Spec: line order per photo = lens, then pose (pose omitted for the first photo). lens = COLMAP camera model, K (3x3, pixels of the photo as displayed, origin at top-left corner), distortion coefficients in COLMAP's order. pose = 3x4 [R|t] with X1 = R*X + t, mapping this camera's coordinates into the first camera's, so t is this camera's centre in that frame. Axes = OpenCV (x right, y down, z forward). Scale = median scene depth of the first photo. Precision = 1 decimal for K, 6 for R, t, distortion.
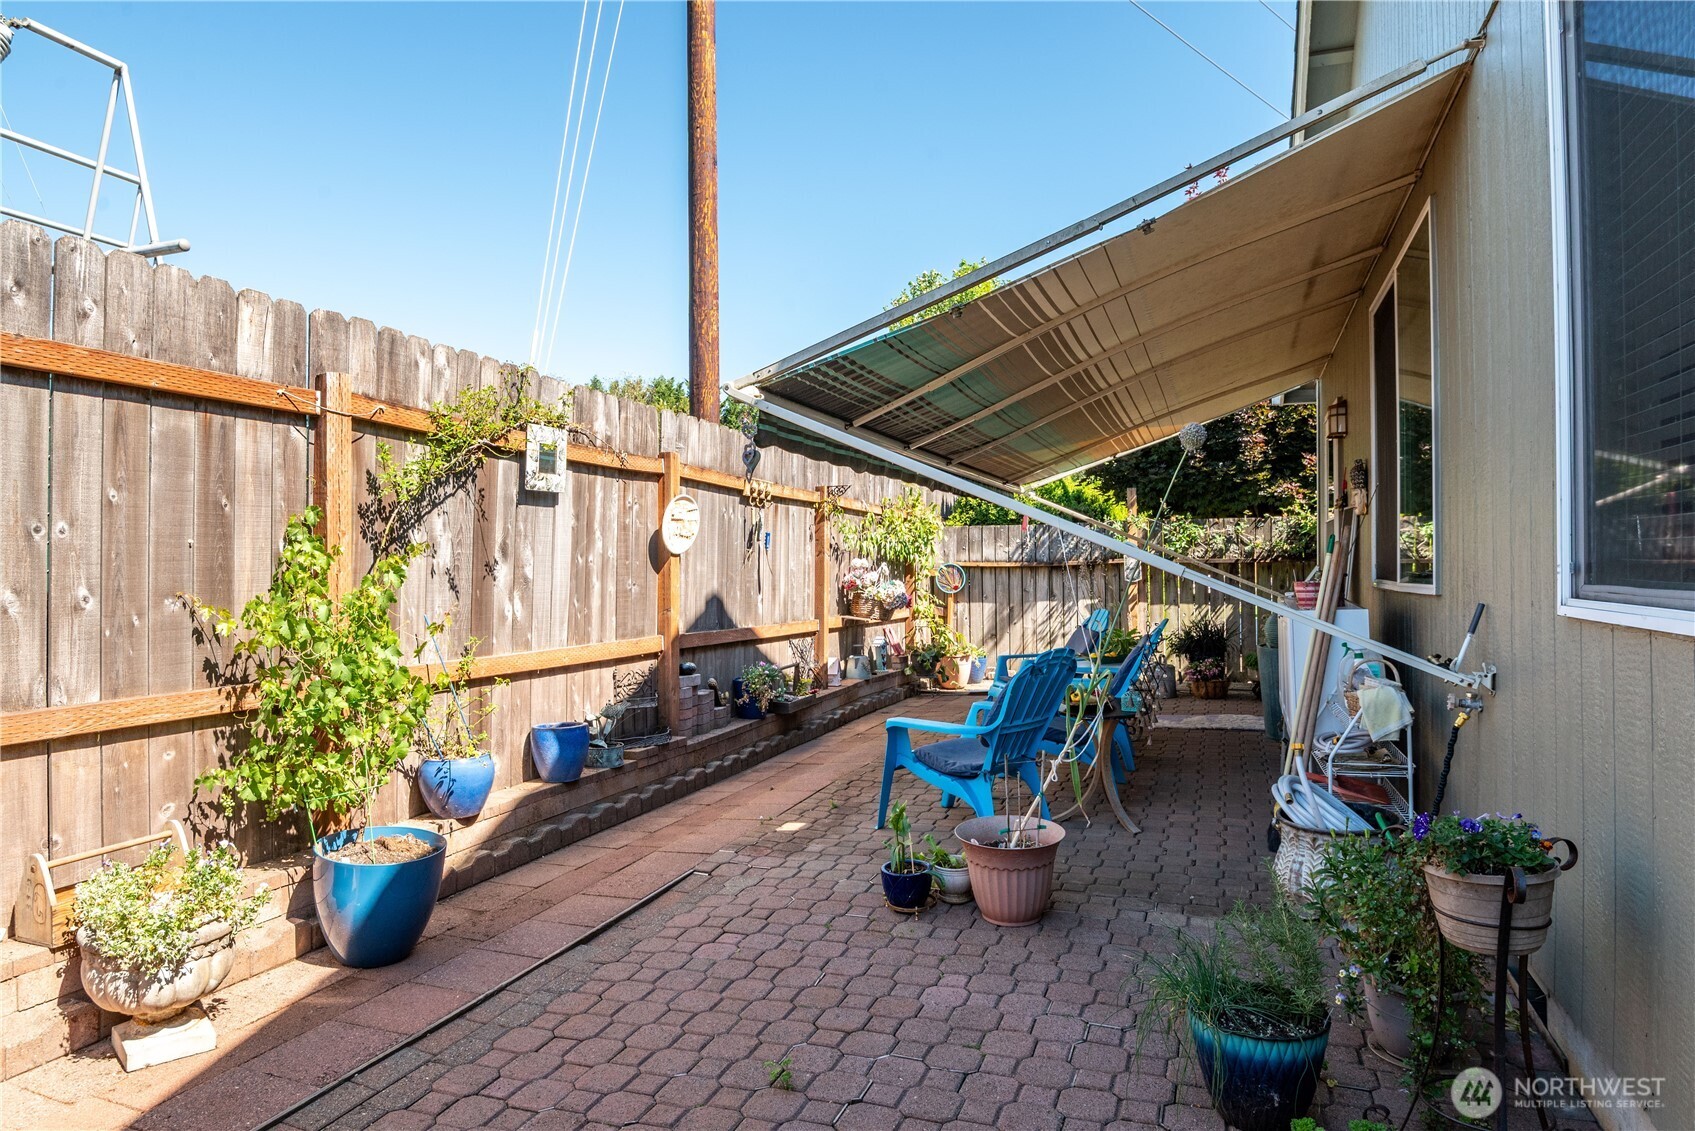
lens RADIAL K [[1028.8, 0, 847.5], [0, 1028.8, 565.5], [0, 0, 1]] dist [-0.013761, -0.001058]
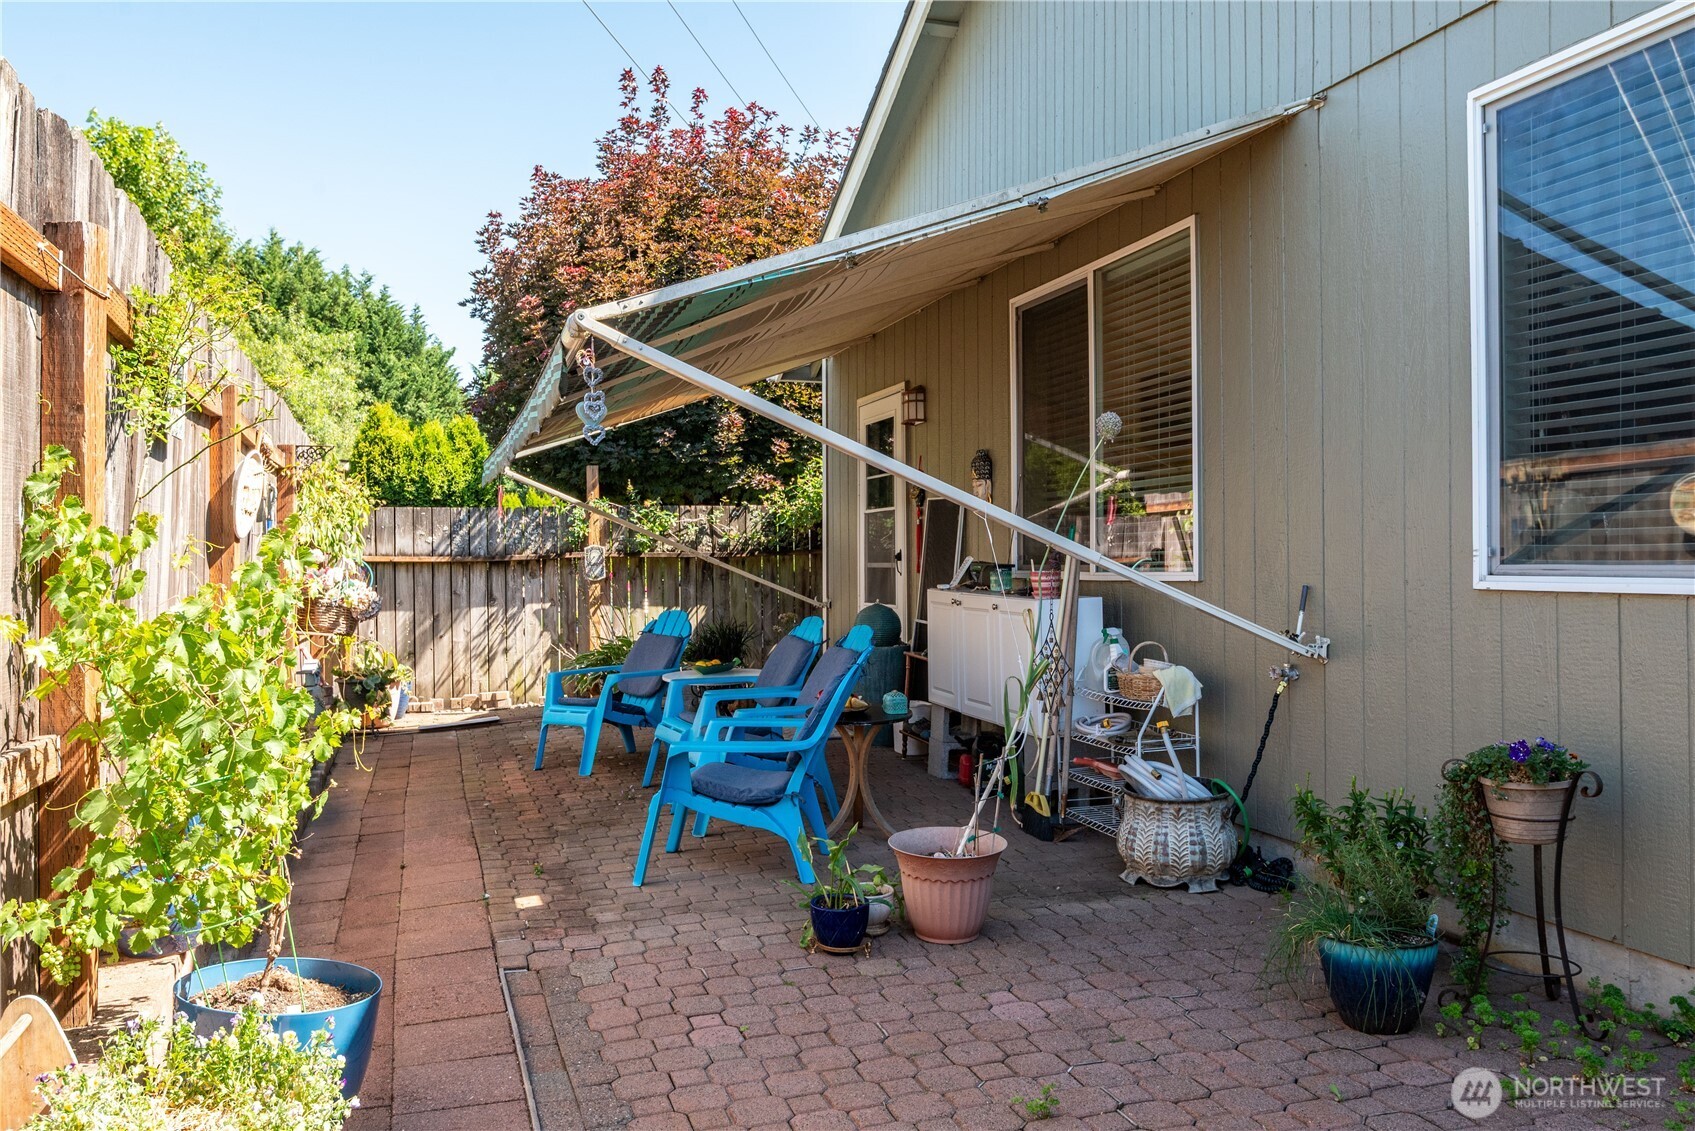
lens RADIAL K [[1338.6, 0, 847.5], [0, 1338.6, 565.5], [0, 0, 1]] dist [0.004056, 0.002754]
pose [[0.781164, -0.001725, 0.624324, -0.541180], [0.001966, 0.999998, 0.000304, 0.009645], [-0.624323, 0.000990, 0.781166, 0.100589]]
